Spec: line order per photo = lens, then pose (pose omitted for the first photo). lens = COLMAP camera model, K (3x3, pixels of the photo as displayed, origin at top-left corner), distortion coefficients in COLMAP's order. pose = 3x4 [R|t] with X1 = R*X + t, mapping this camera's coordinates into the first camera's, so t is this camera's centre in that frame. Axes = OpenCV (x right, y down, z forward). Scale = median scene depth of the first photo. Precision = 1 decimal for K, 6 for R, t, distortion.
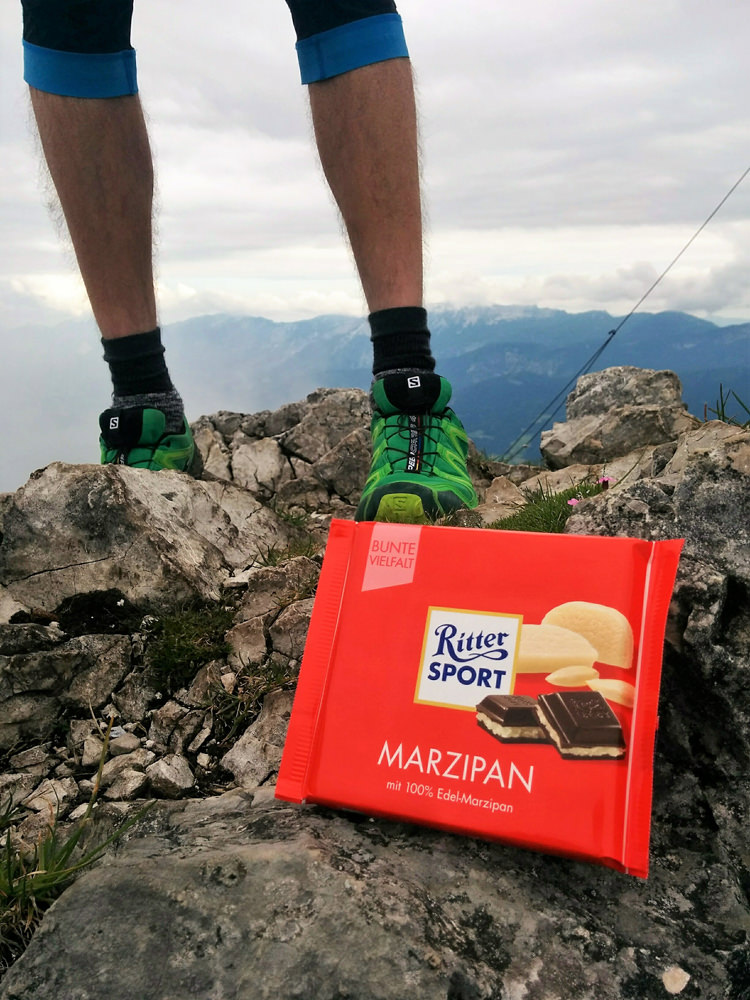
lens RADIAL K [[858.6, 0, 374.2], [0, 858.6, 499.0], [0, 0, 1]] dist [0.091667, -0.109236]
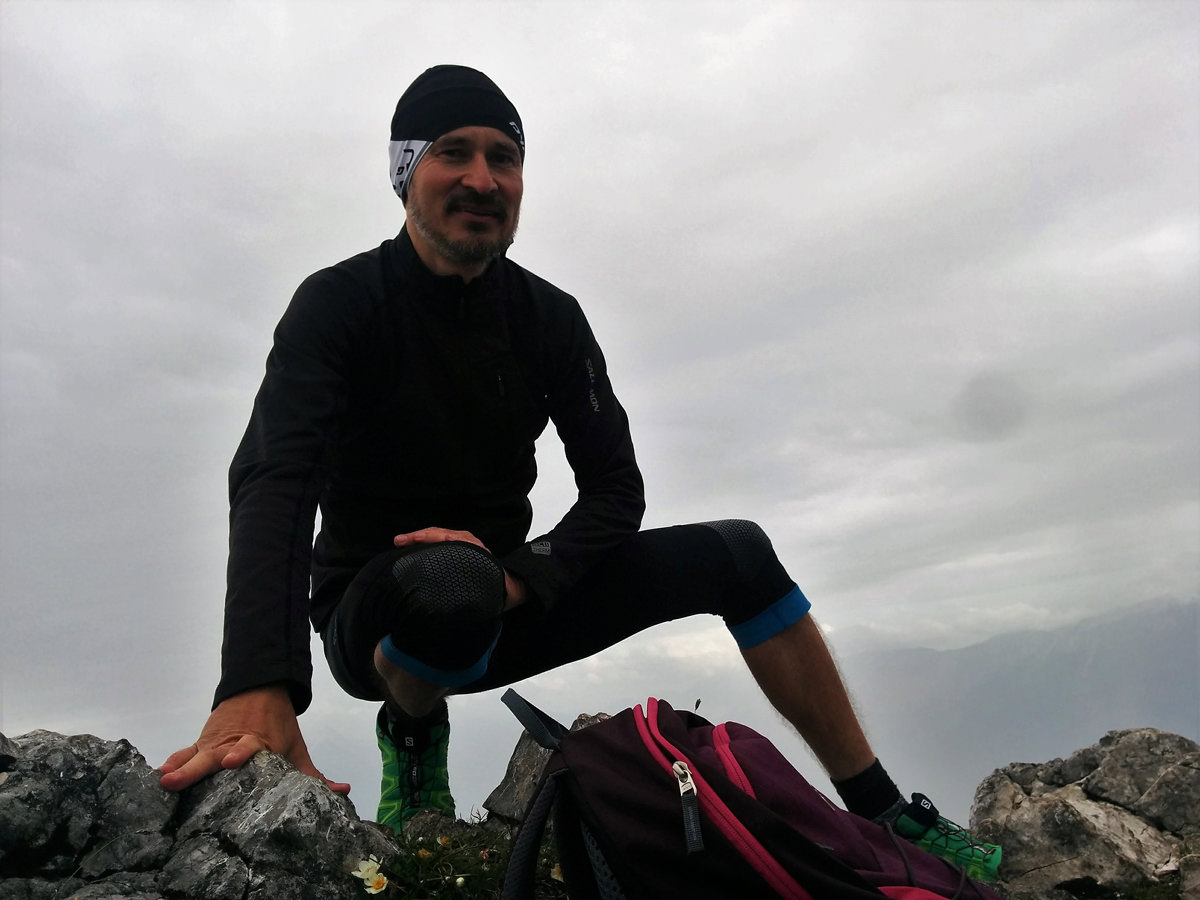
lens RADIAL K [[1030.3, 0, 603.4], [0, 1030.3, 447.4], [0, 0, 1]] dist [0.091667, -0.109236]
pose [[0.907413, -0.212791, -0.362384, -0.106263], [0.052121, 0.912654, -0.405395, 0.053178], [0.416995, 0.348973, 0.839245, -0.570770]]
